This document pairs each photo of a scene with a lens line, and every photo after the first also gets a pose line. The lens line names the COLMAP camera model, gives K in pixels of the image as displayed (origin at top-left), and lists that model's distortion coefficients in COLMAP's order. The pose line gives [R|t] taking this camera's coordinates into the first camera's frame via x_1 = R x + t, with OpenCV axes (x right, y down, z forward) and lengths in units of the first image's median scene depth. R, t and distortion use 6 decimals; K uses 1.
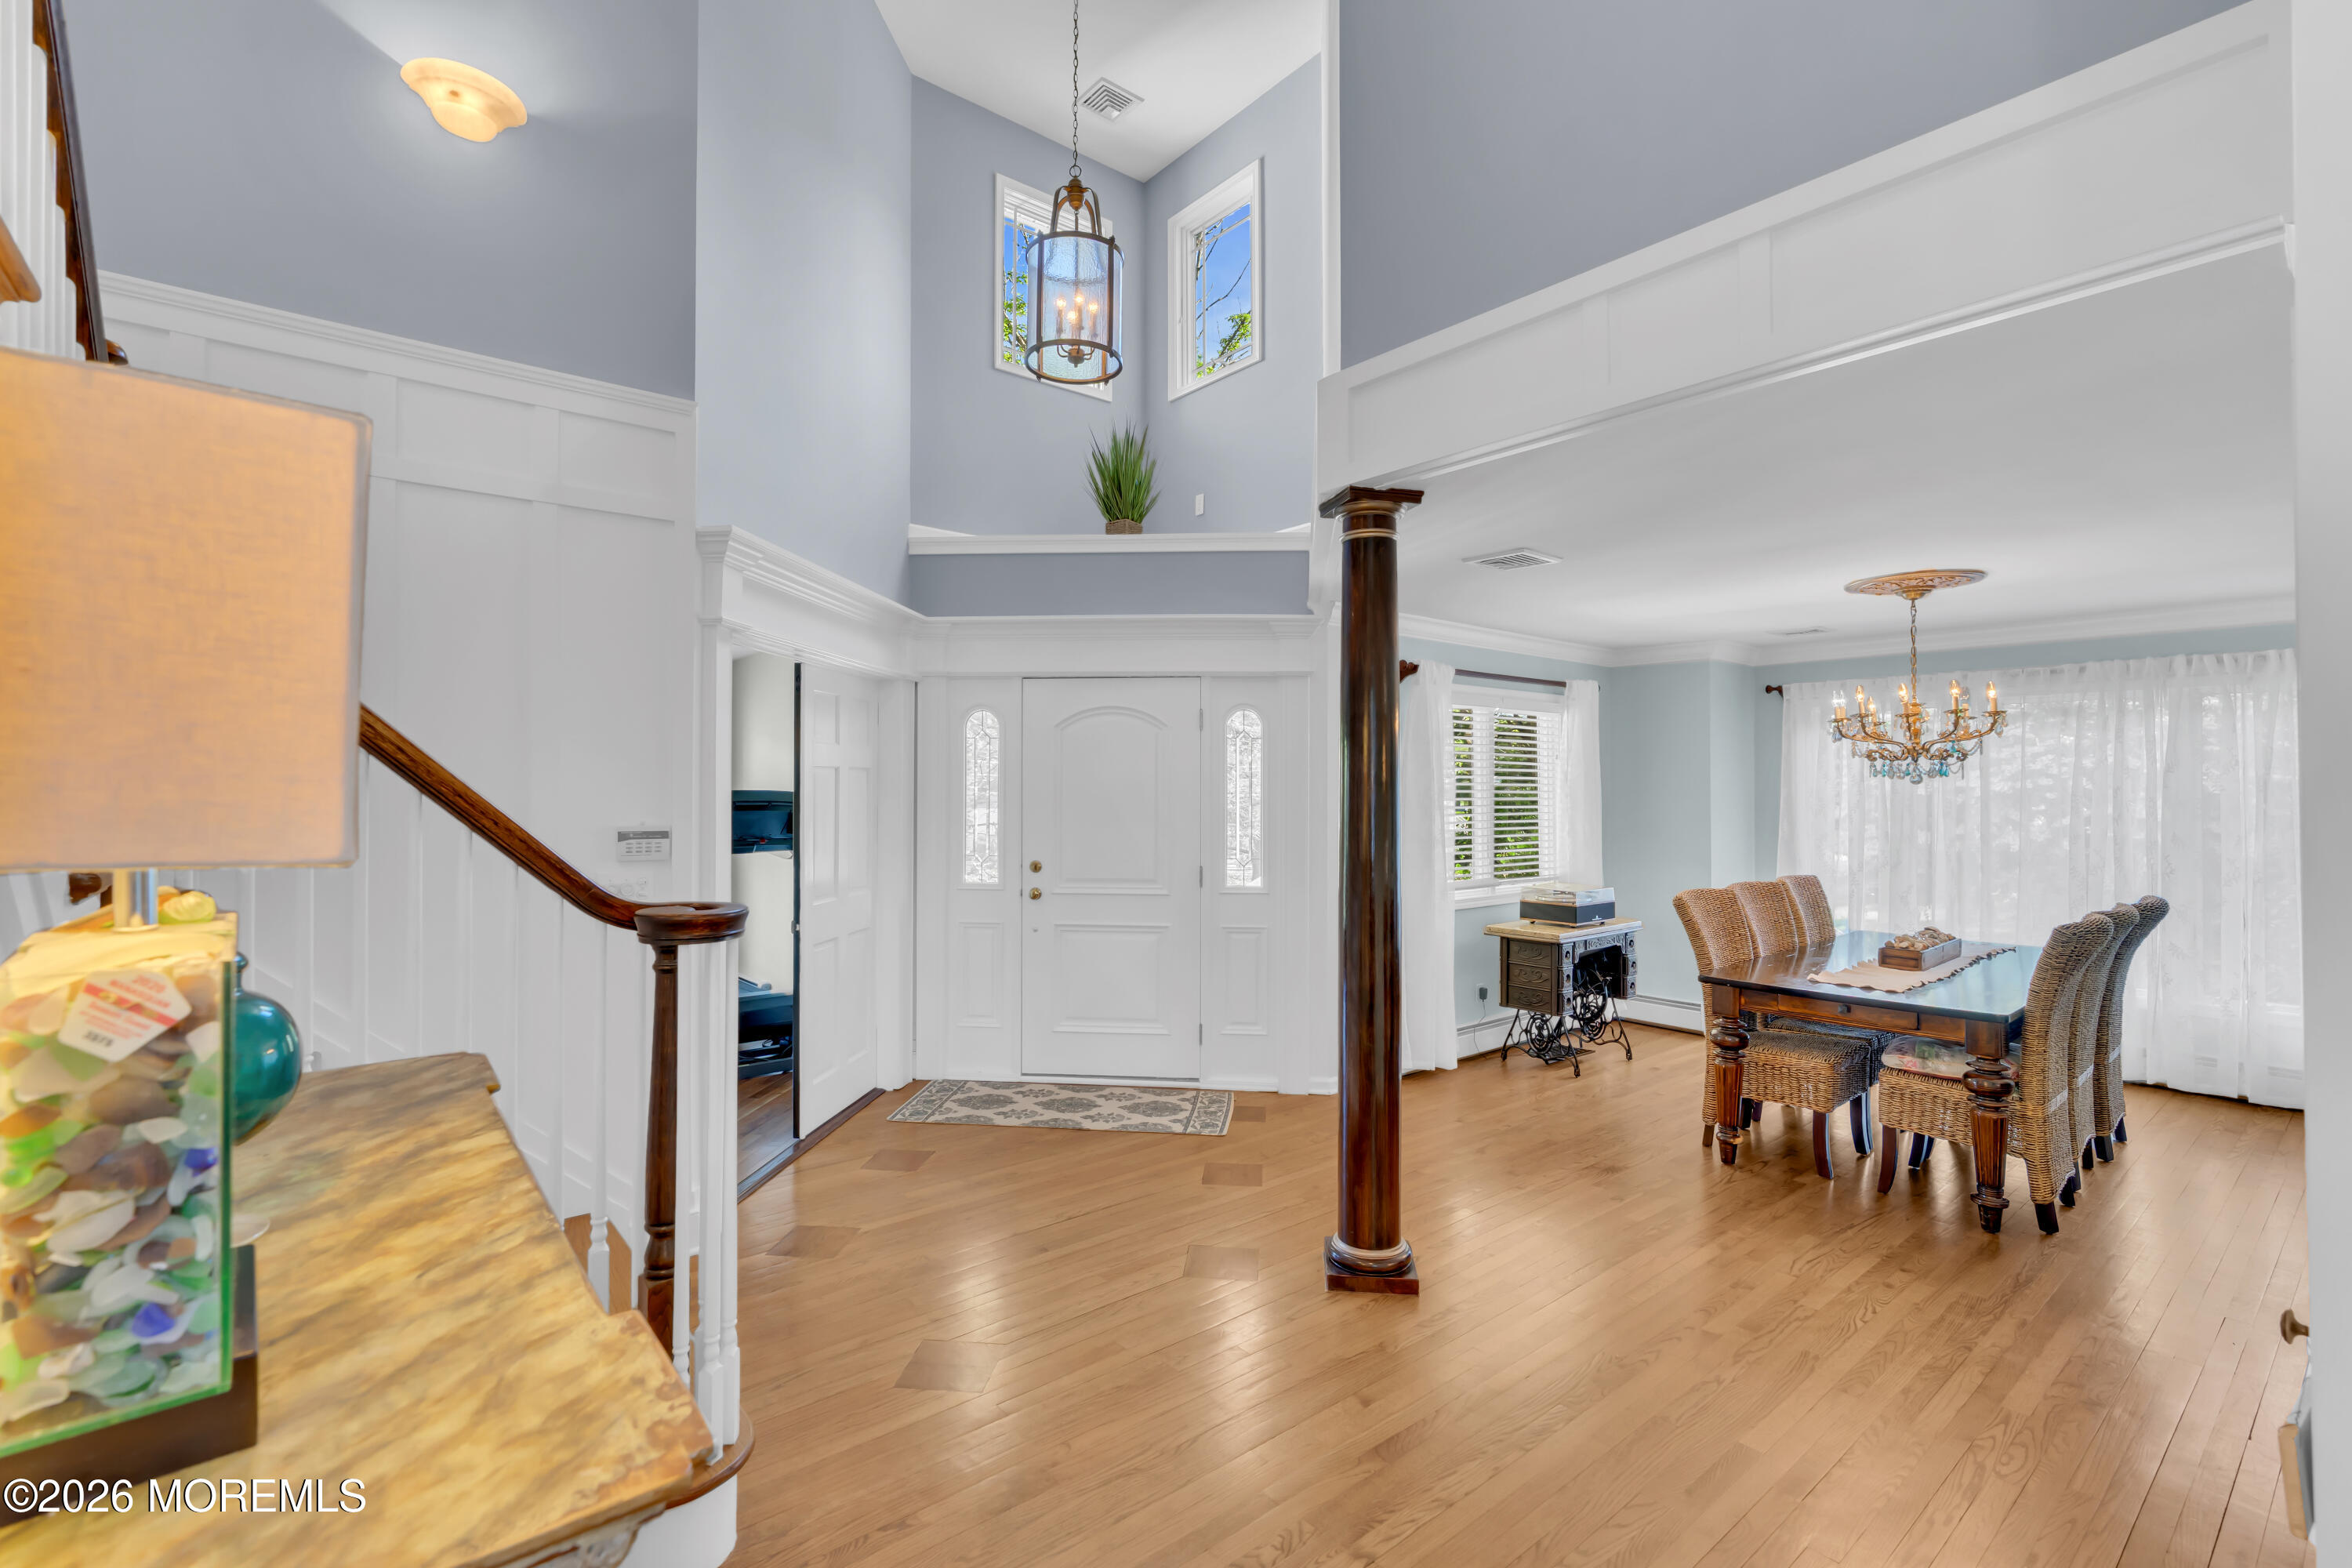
lens RADIAL K [[1063.6, 0, 1176.0], [0, 1063.6, 784.0], [0, 0, 1]] dist [-0.014071, 0.009541]
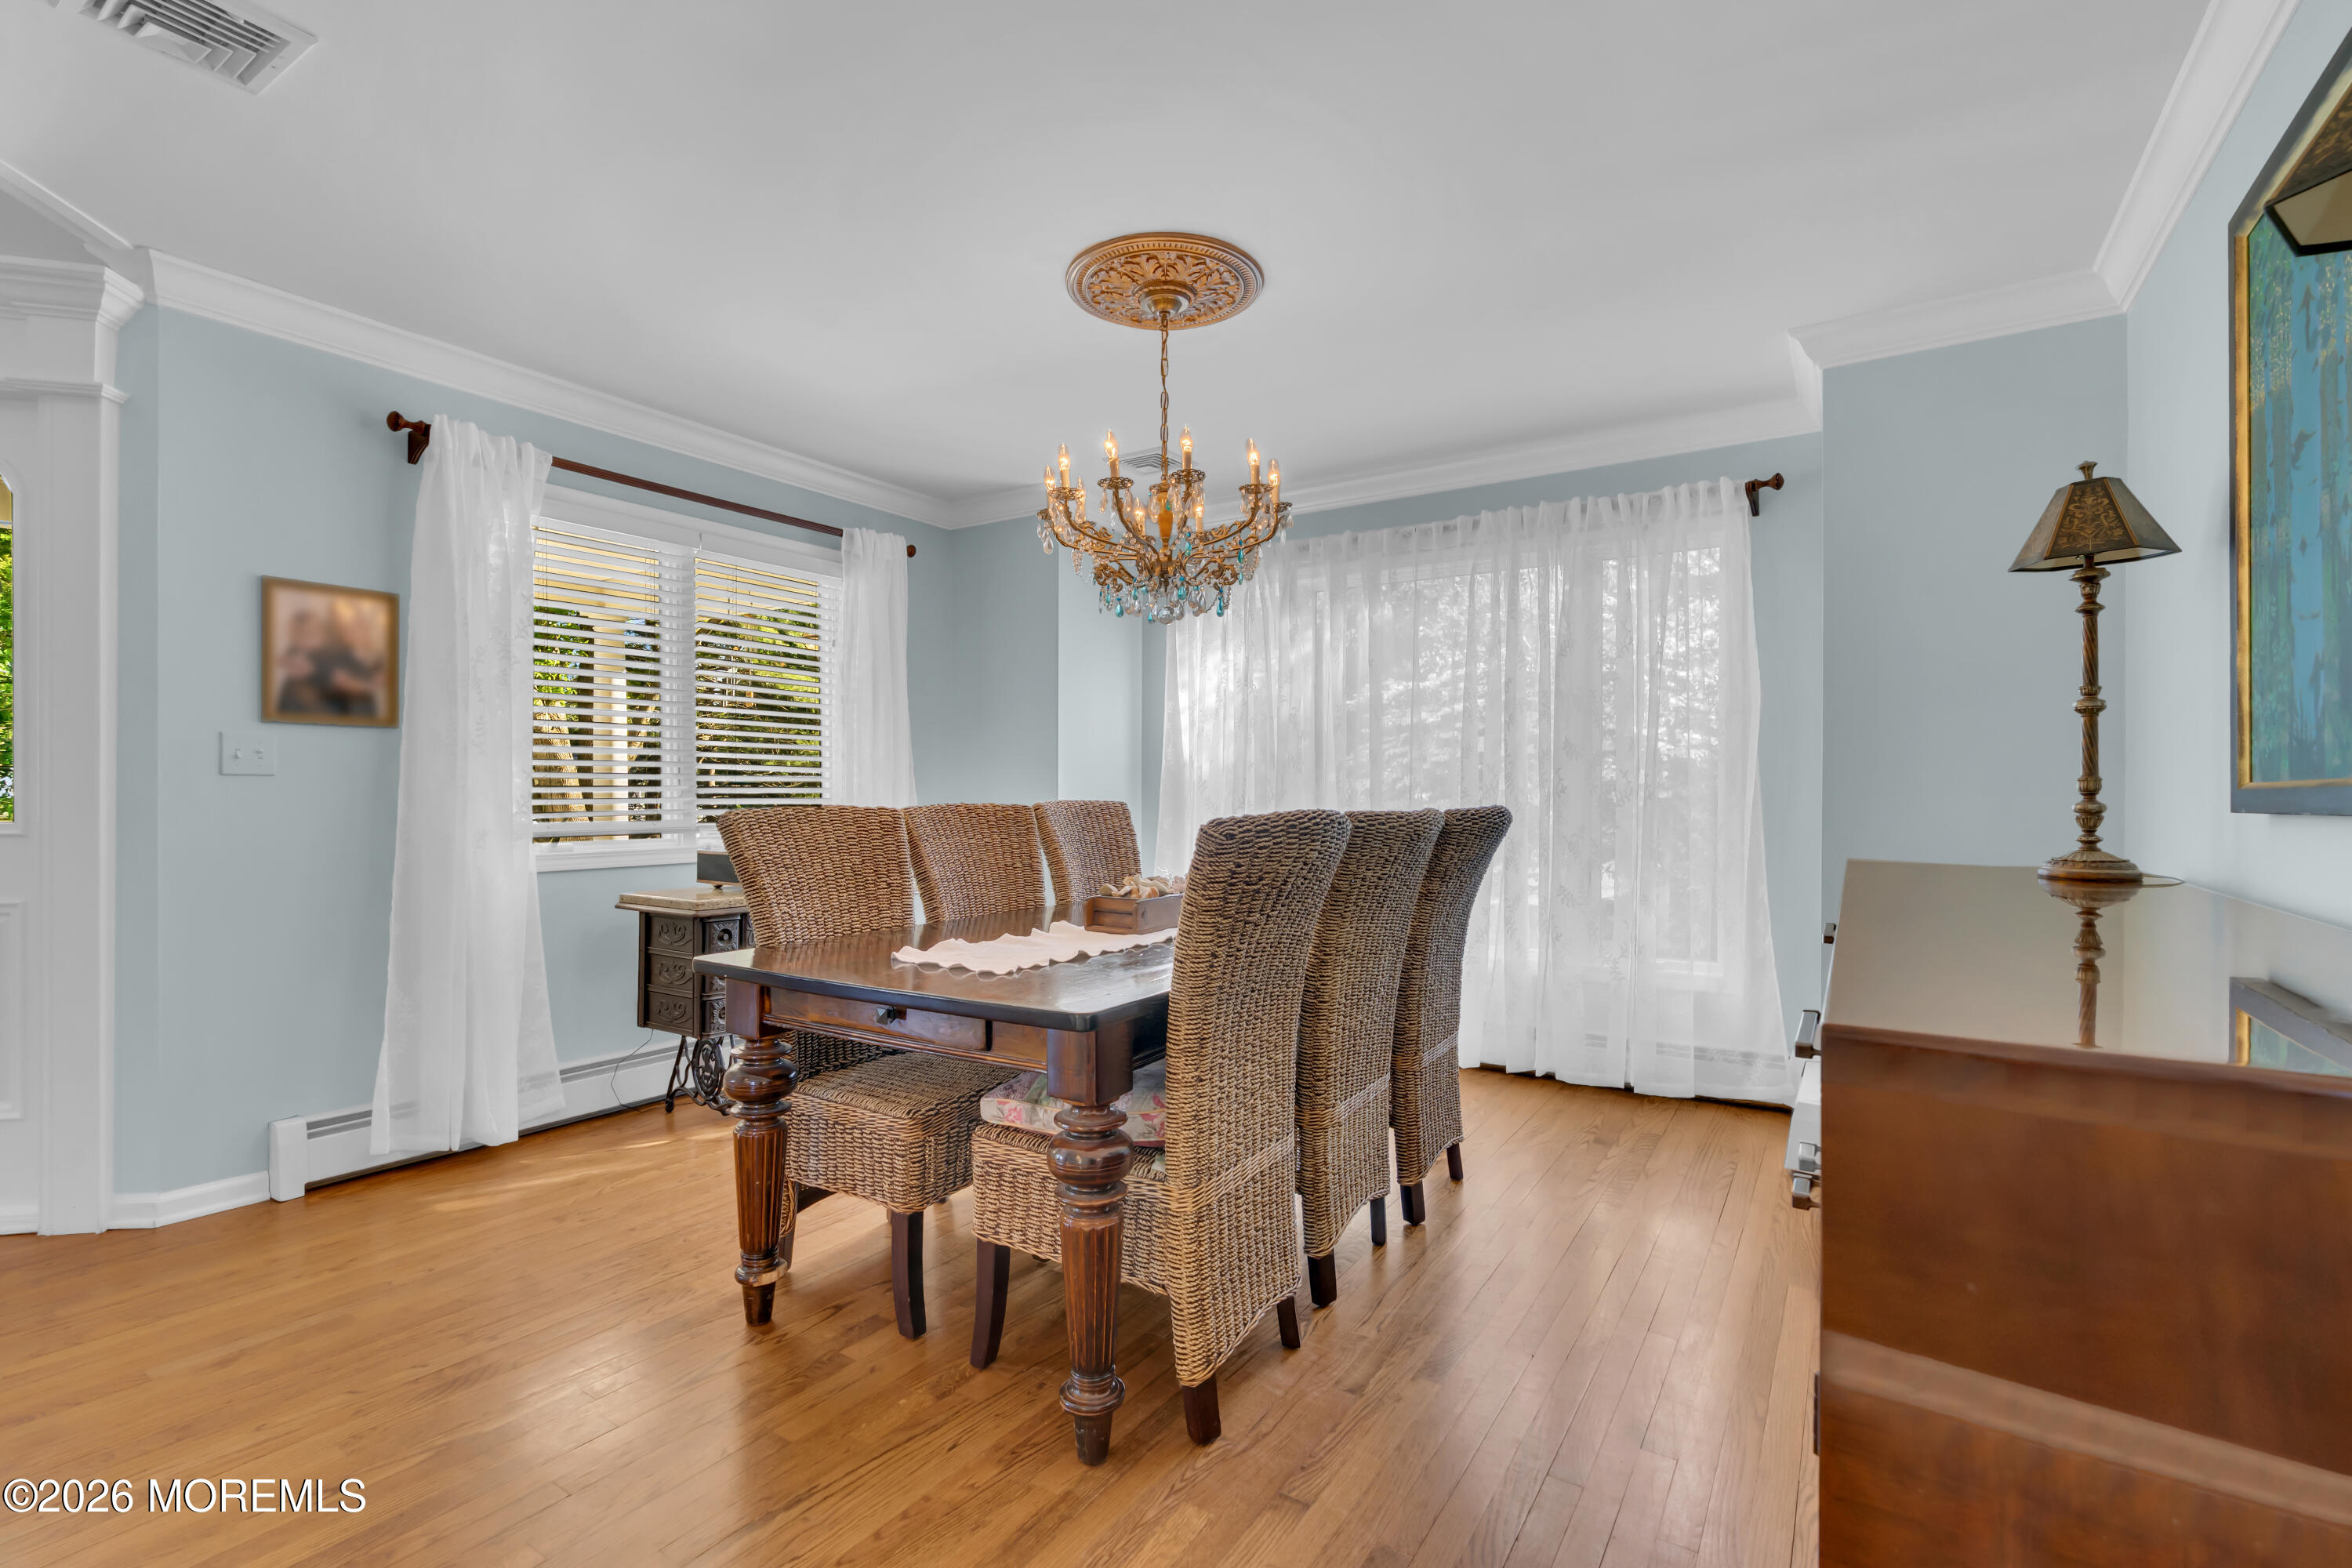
lens RADIAL K [[1097.9, 0, 1180.4], [0, 1097.9, 807.9], [0, 0, 1]] dist [-0.003985, -0.000281]
pose [[0.948699, -0.004713, 0.316147, 0.457781], [-0.003083, 0.999703, 0.024155, 0.079876], [-0.316167, -0.023891, 0.948403, 0.365482]]
